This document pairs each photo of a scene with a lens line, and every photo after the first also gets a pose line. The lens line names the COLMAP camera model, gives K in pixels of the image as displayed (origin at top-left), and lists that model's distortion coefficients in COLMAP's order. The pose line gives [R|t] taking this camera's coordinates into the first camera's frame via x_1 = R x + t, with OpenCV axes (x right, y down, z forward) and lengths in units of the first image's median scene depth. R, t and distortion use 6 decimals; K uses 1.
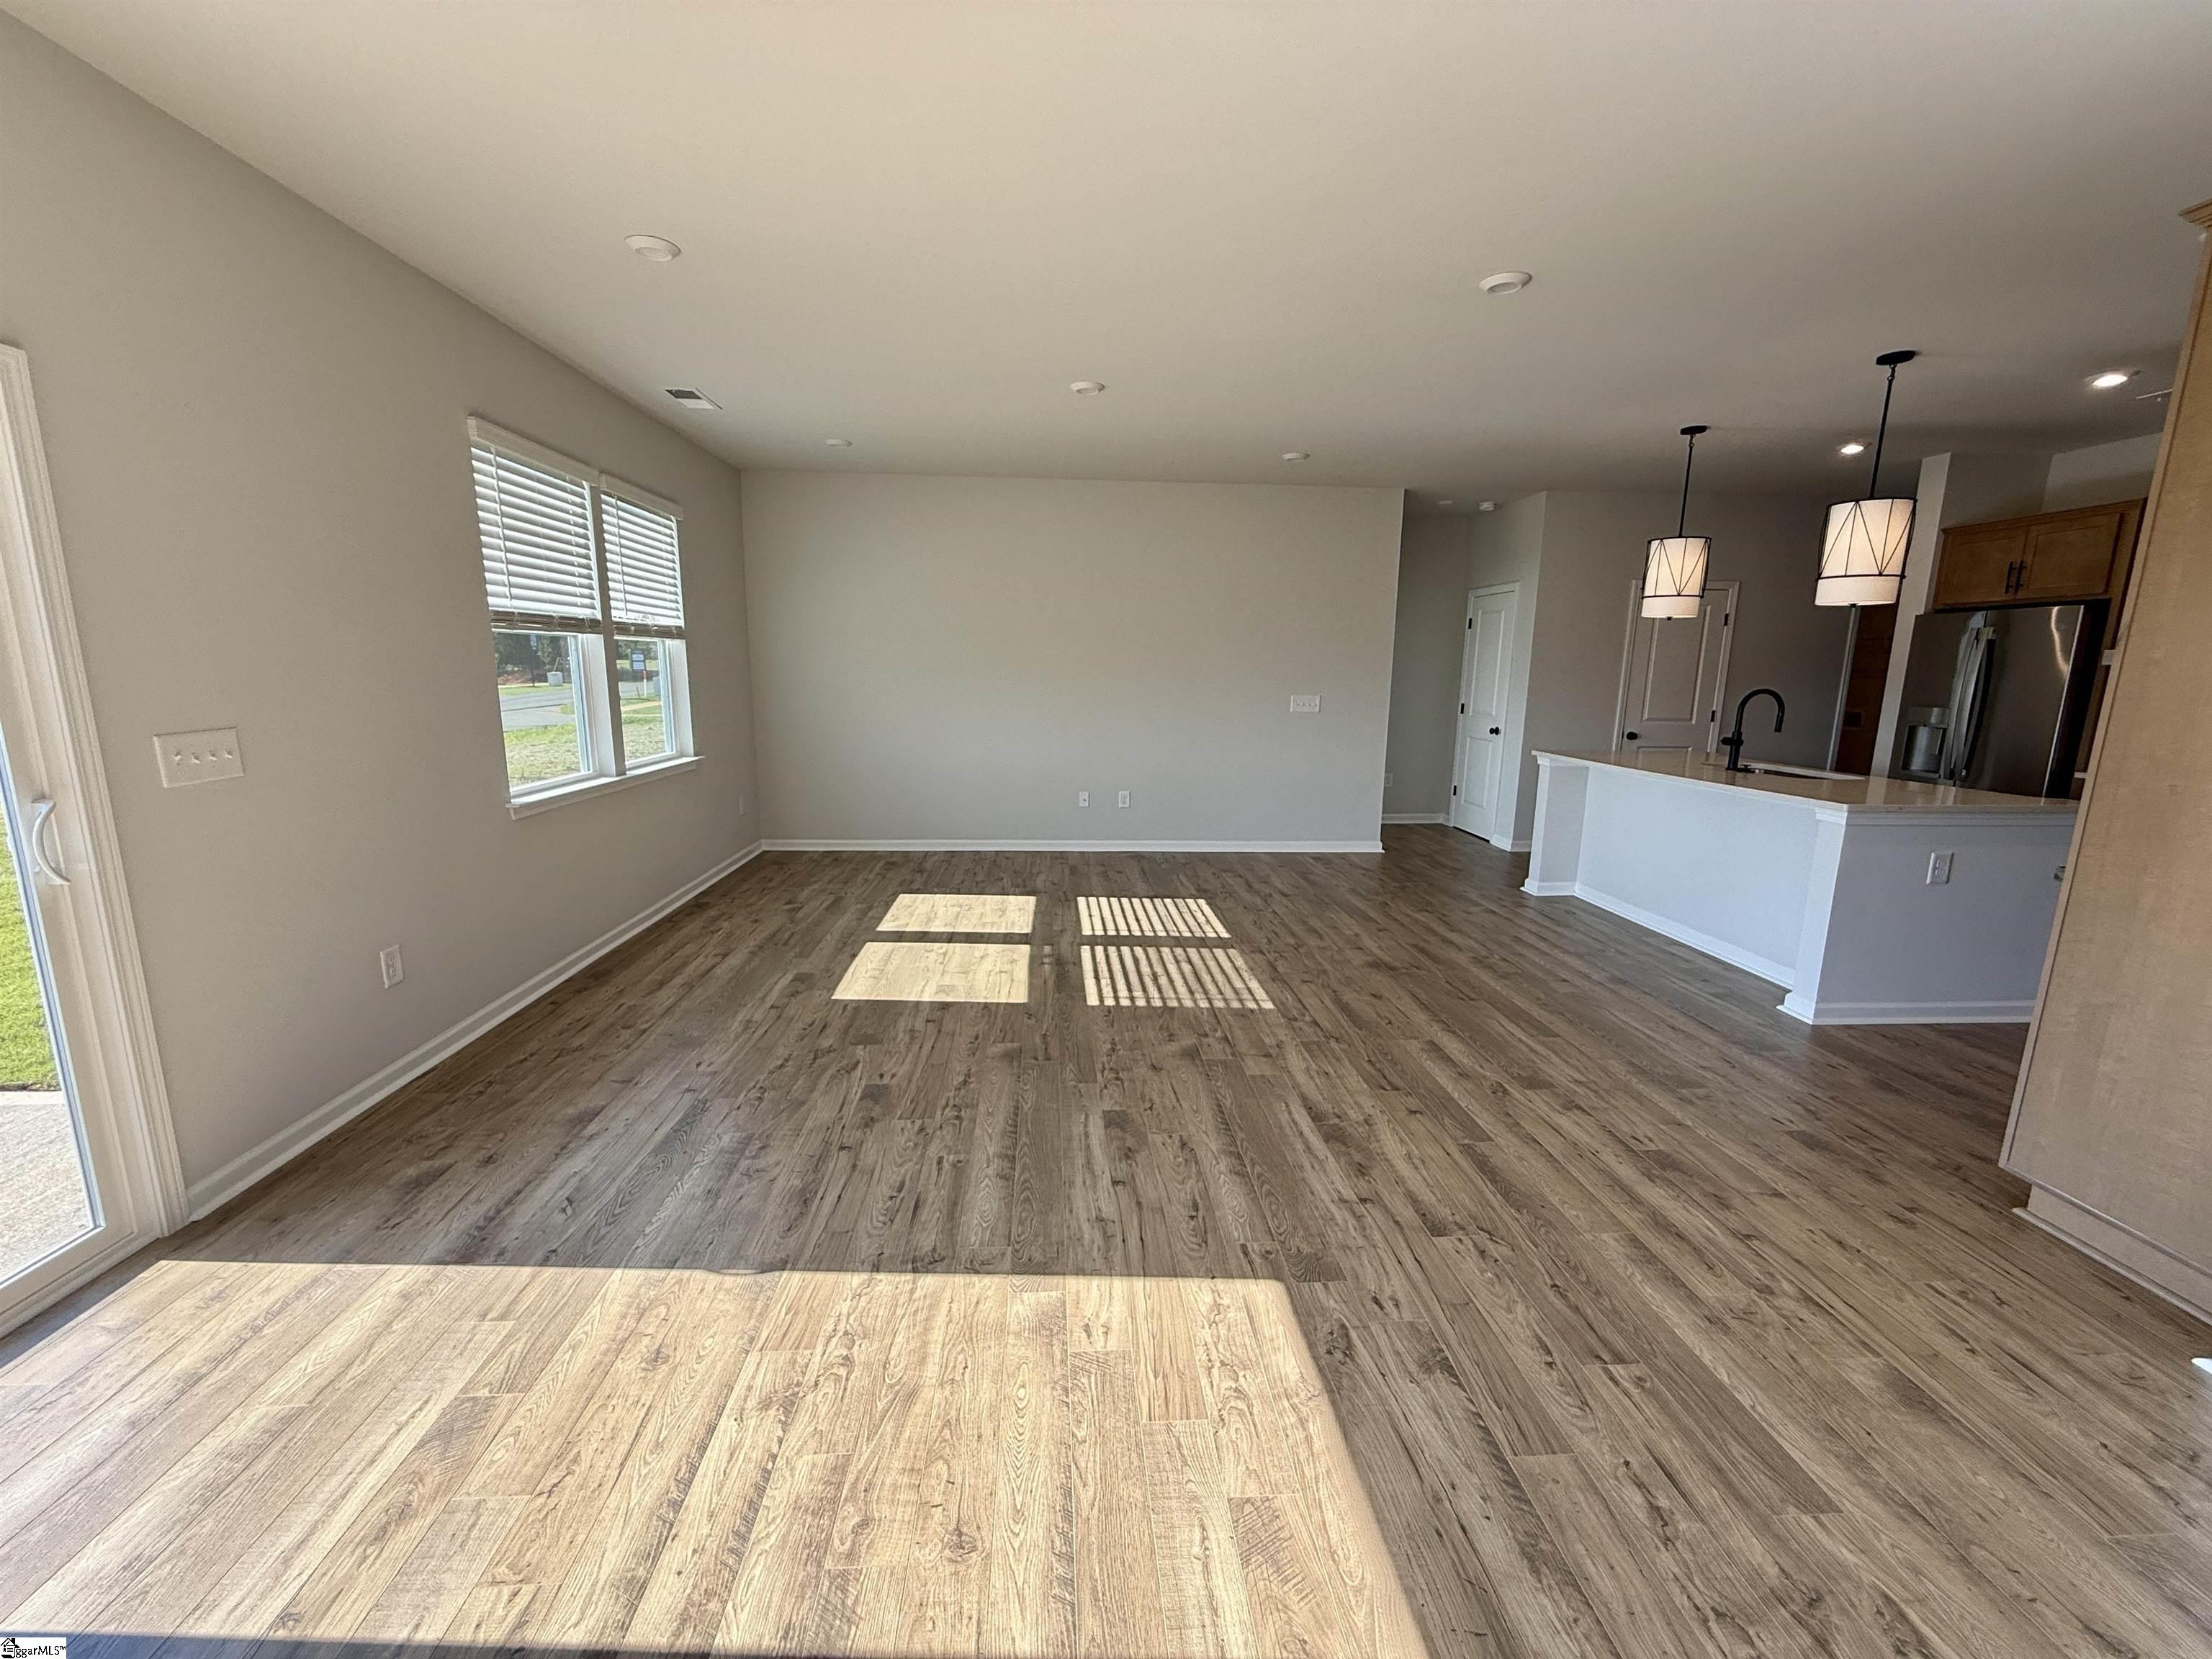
lens RADIAL K [[880.7, 0, 1117.7], [0, 880.7, 845.6], [0, 0, 1]] dist [-0.002286, -0.000299]
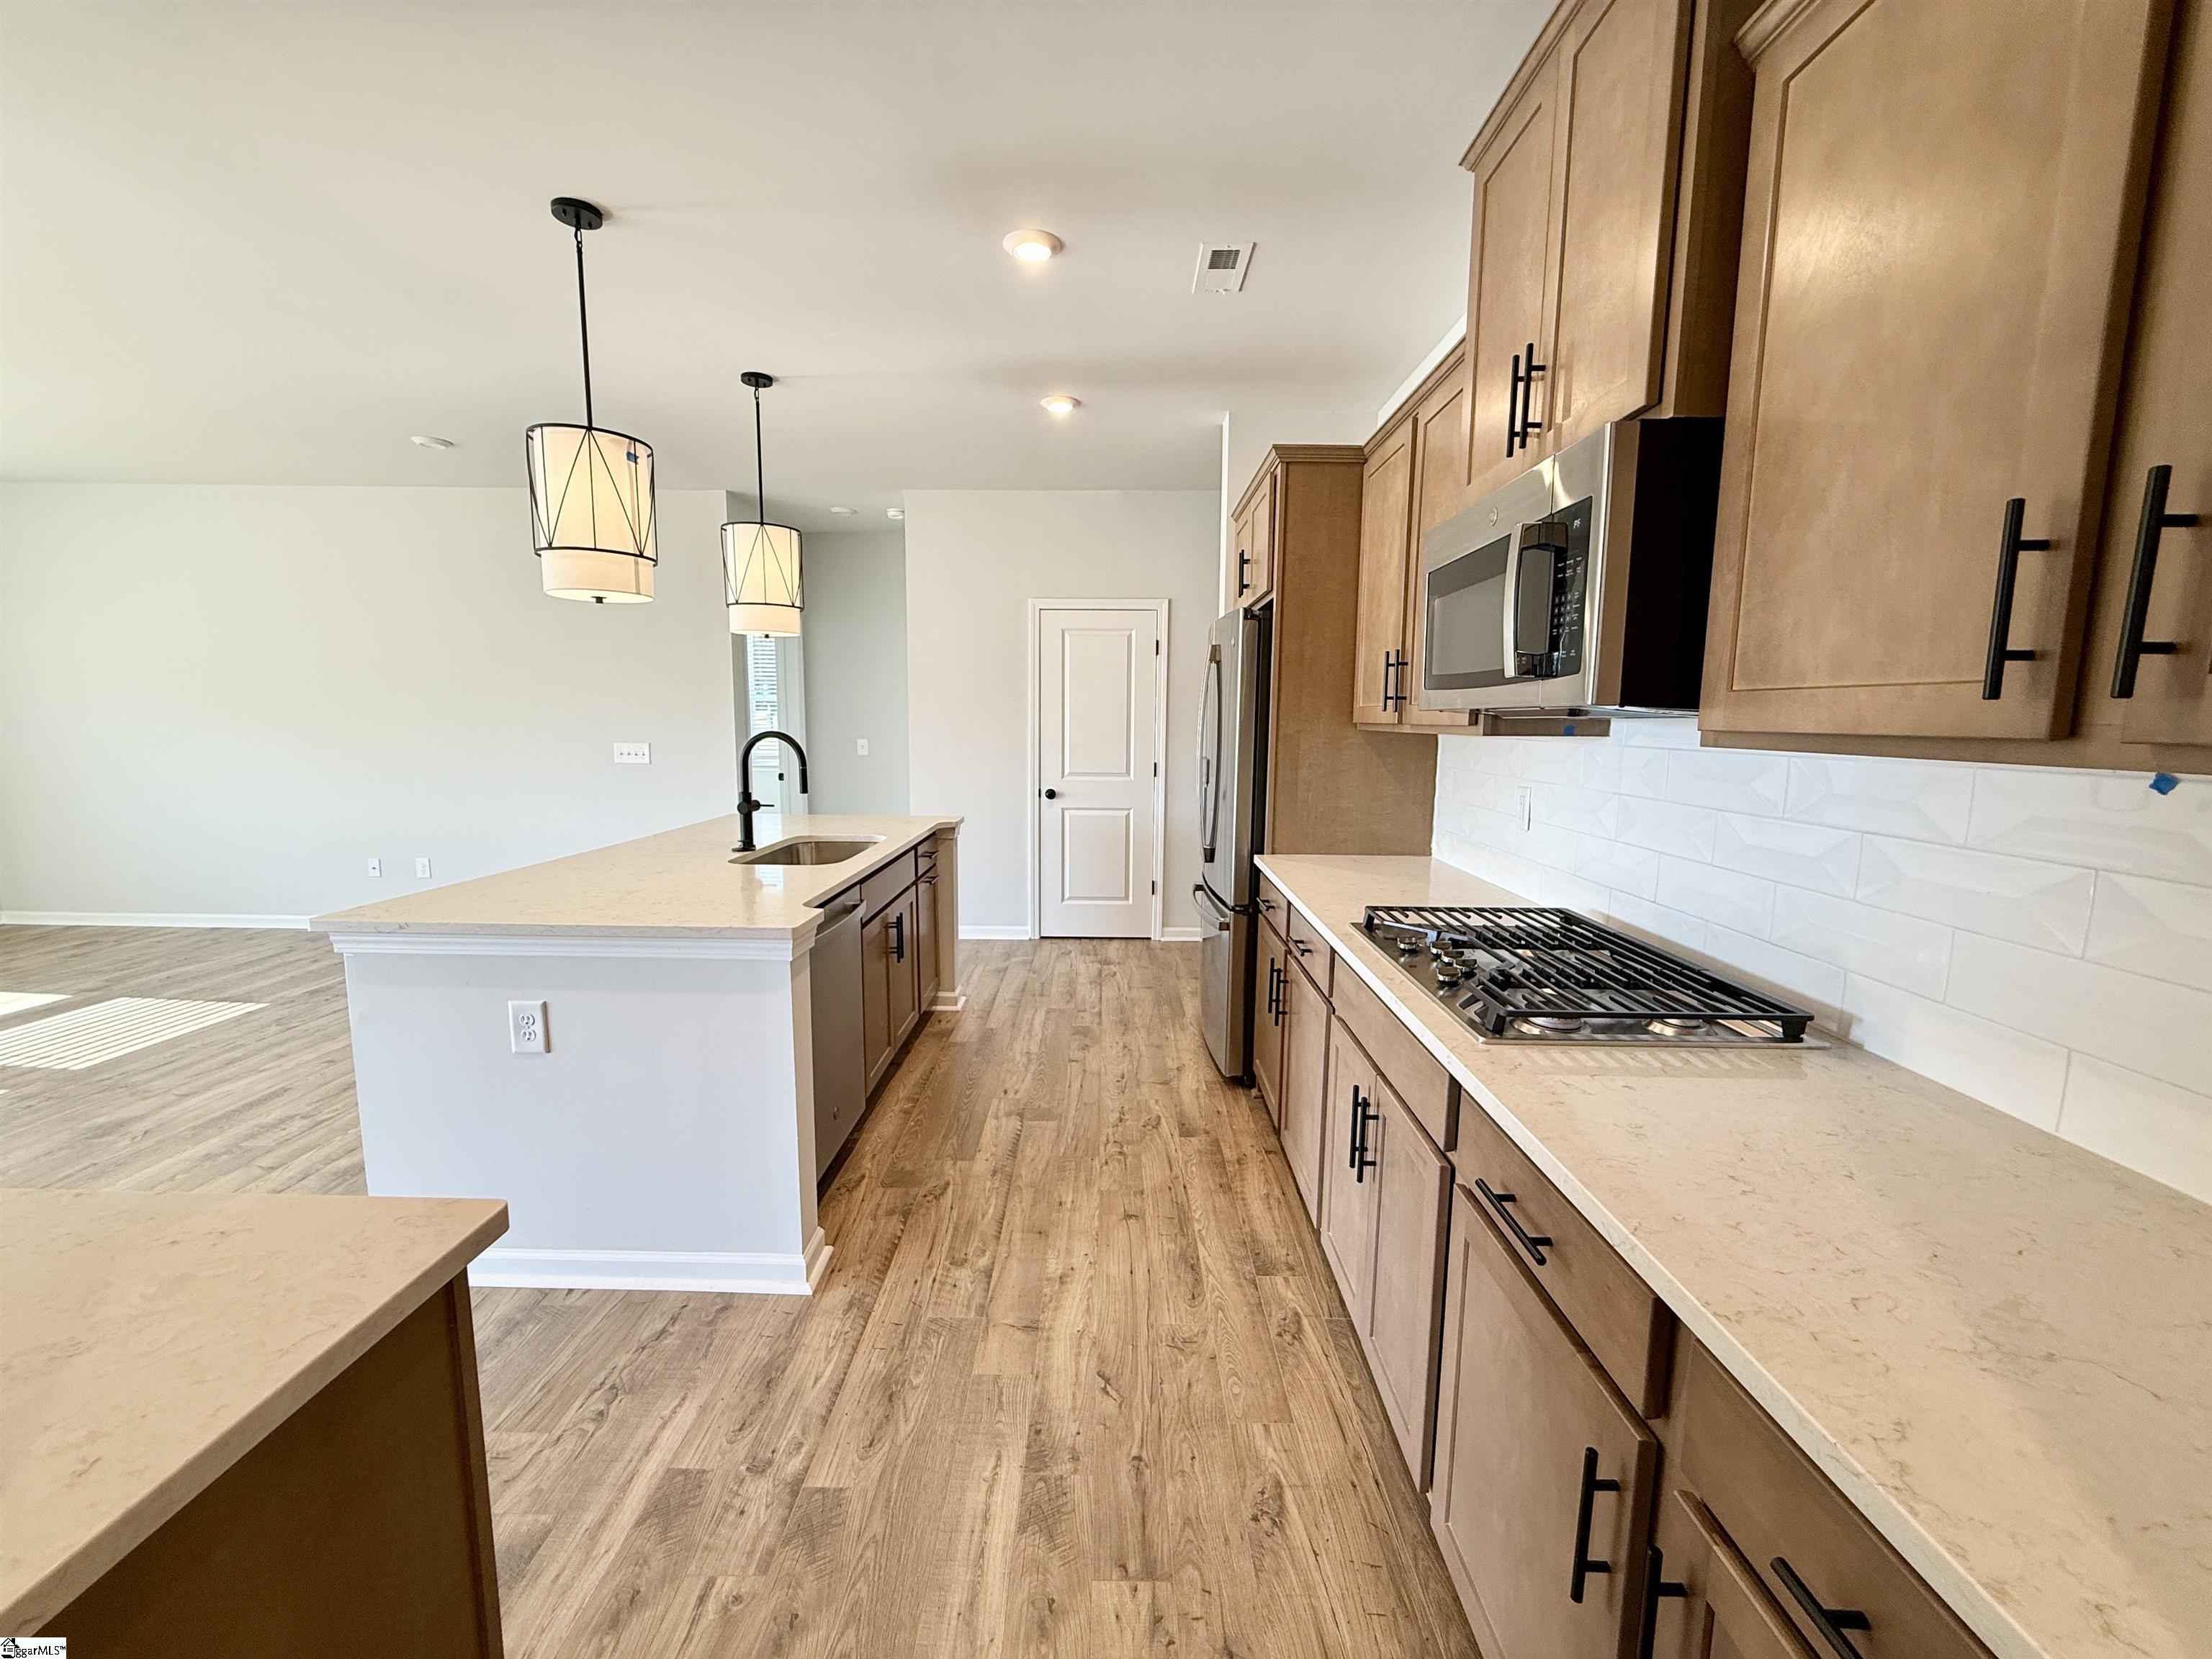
lens RADIAL K [[880.7, 0, 1115.7], [0, 880.7, 834.0], [0, 0, 1]] dist [-0.002286, -0.000299]
pose [[0.996955, 0.009452, -0.077402, 1.262935], [-0.014858, 0.997467, -0.069568, -0.062988], [0.076548, 0.070506, 0.994570, 0.404525]]
